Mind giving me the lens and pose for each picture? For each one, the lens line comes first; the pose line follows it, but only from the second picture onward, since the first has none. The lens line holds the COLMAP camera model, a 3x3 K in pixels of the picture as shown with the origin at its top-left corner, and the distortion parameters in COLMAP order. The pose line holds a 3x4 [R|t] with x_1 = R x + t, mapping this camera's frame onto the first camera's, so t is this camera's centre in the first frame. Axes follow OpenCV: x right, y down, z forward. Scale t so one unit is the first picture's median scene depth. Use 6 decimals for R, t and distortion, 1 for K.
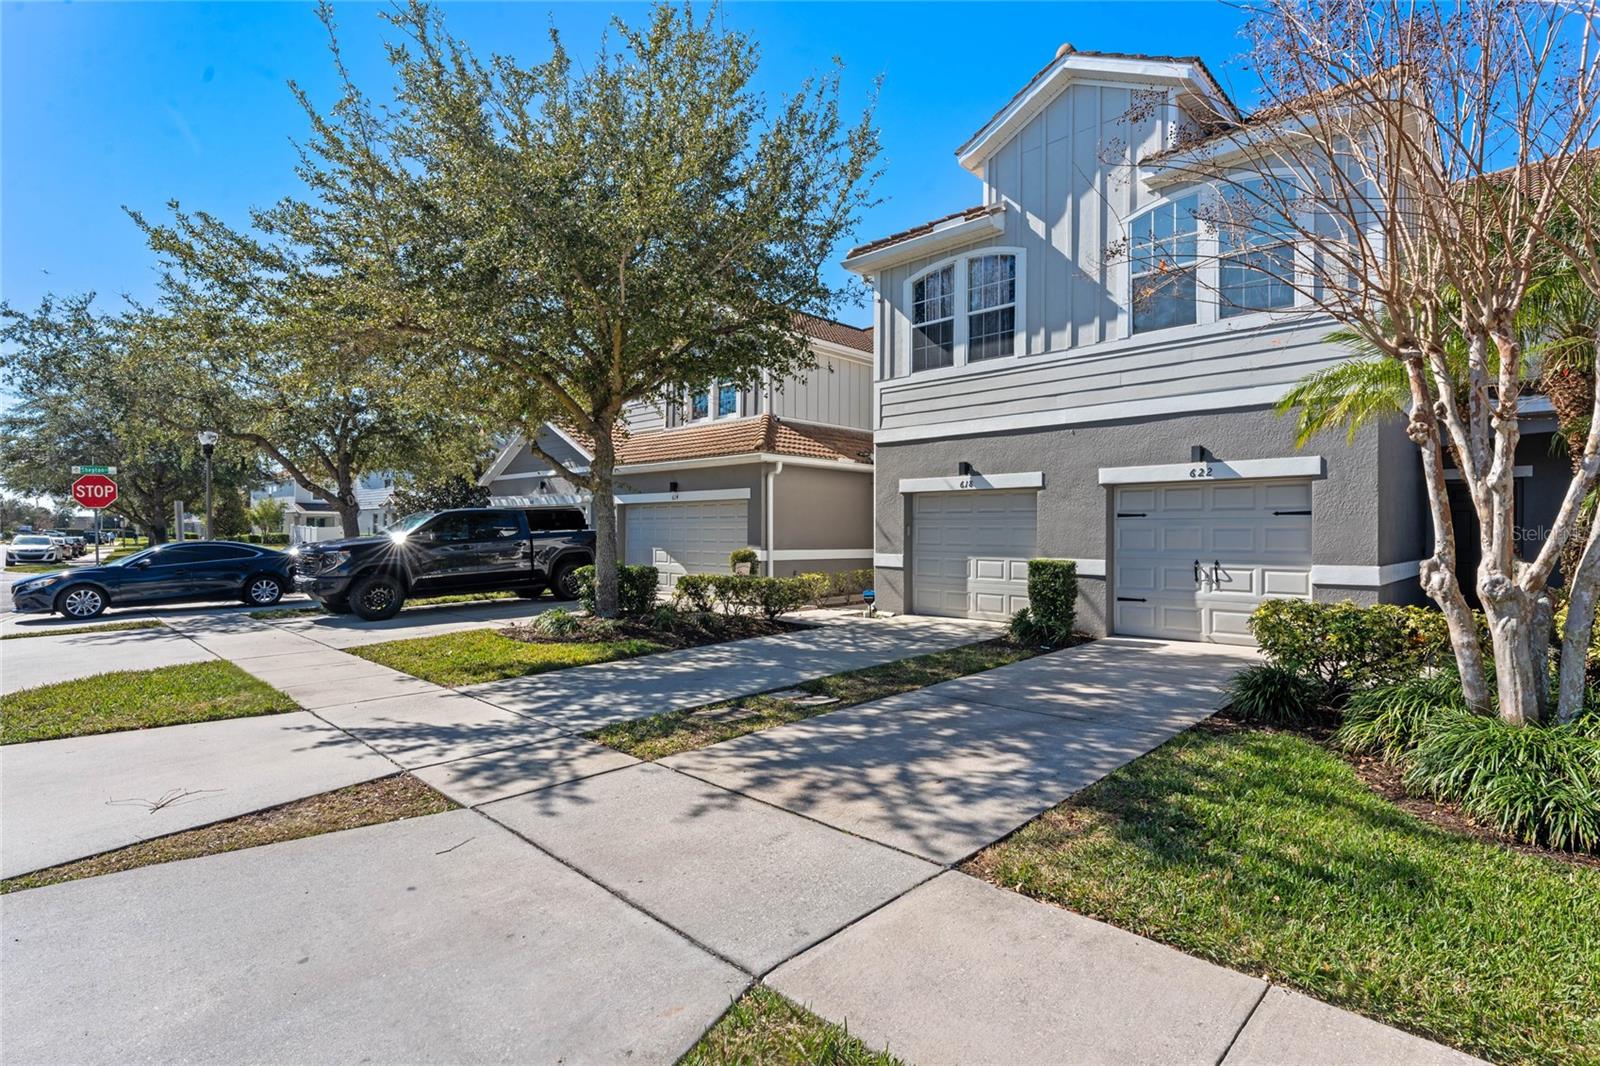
lens RADIAL K [[764.9, 0, 800.0], [0, 764.9, 533.0], [0, 0, 1]] dist [-0.004343, -0.000308]
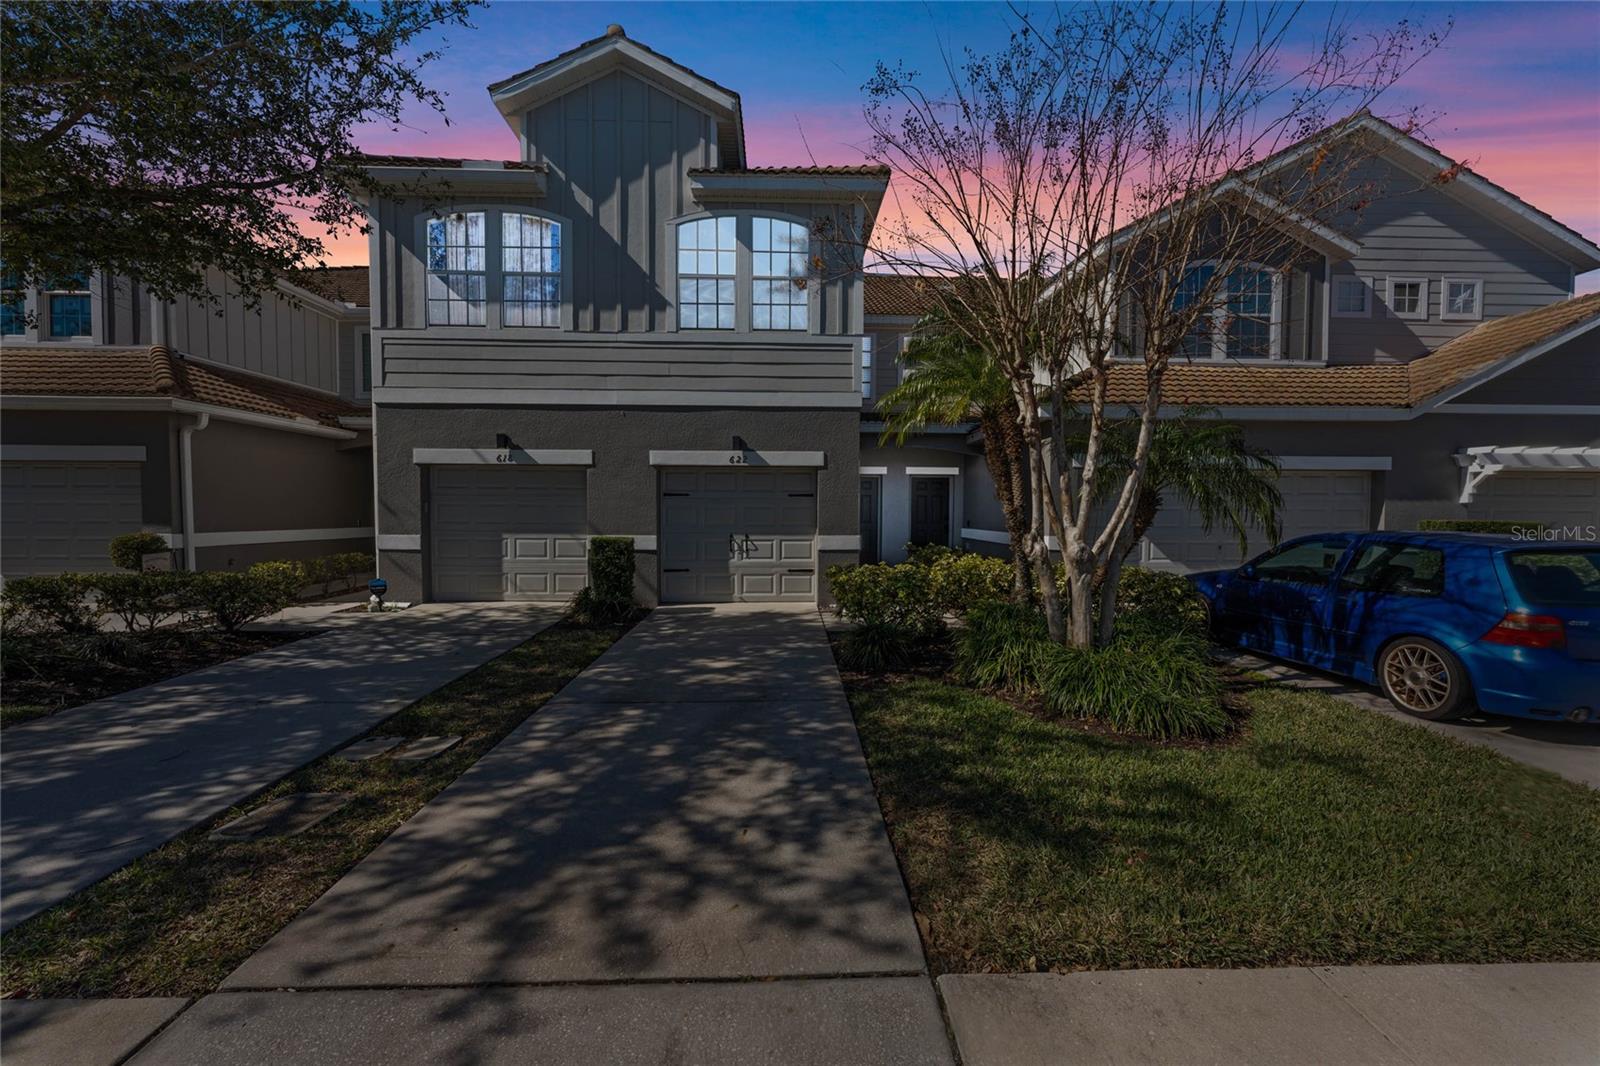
lens RADIAL K [[638.1, 0, 800.0], [0, 638.1, 533.0], [0, 0, 1]] dist [0.001873, 0.000101]
pose [[0.692127, -0.026245, 0.721298, -0.135031], [-0.001515, 0.999284, 0.037813, -0.003418], [-0.721774, -0.027264, 0.691592, 0.275194]]
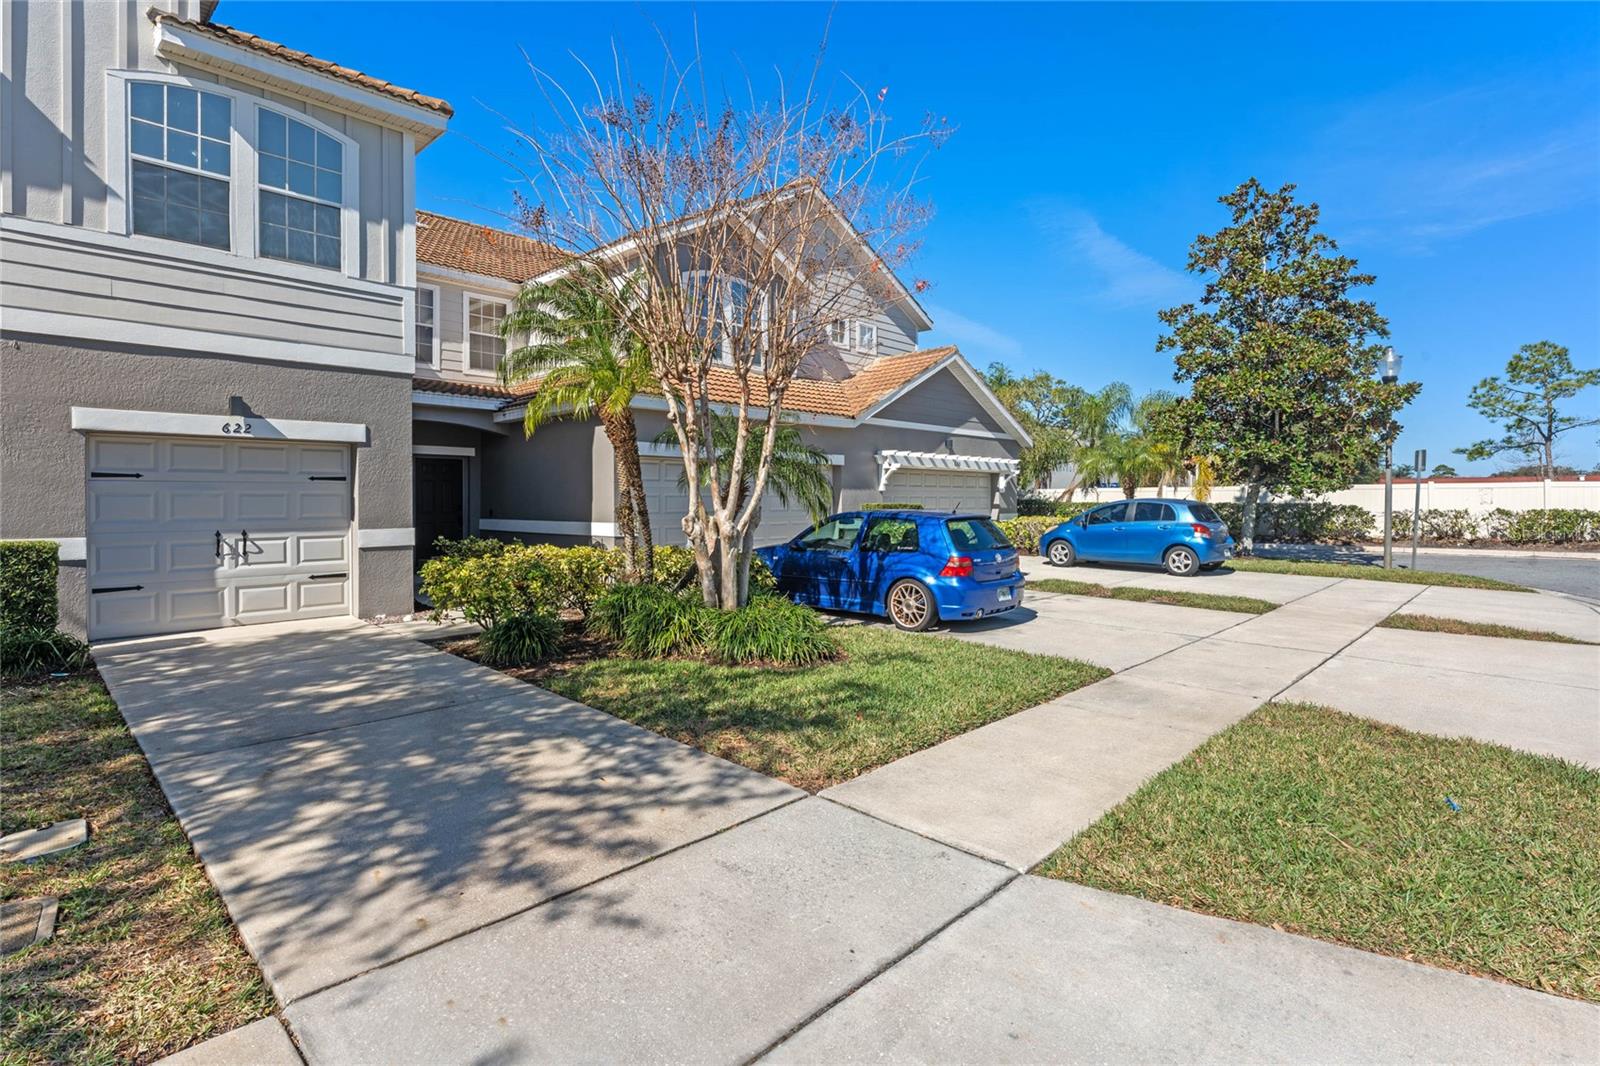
lens RADIAL K [[789.7, 0, 800.5], [0, 789.7, 496.9], [0, 0, 1]] dist [-0.001743, 0.000243]
pose [[-0.007658, -0.000102, 0.999971, -0.401050], [0.001889, 0.999998, 0.000117, -0.001223], [-0.999969, 0.001890, -0.007658, 0.417729]]
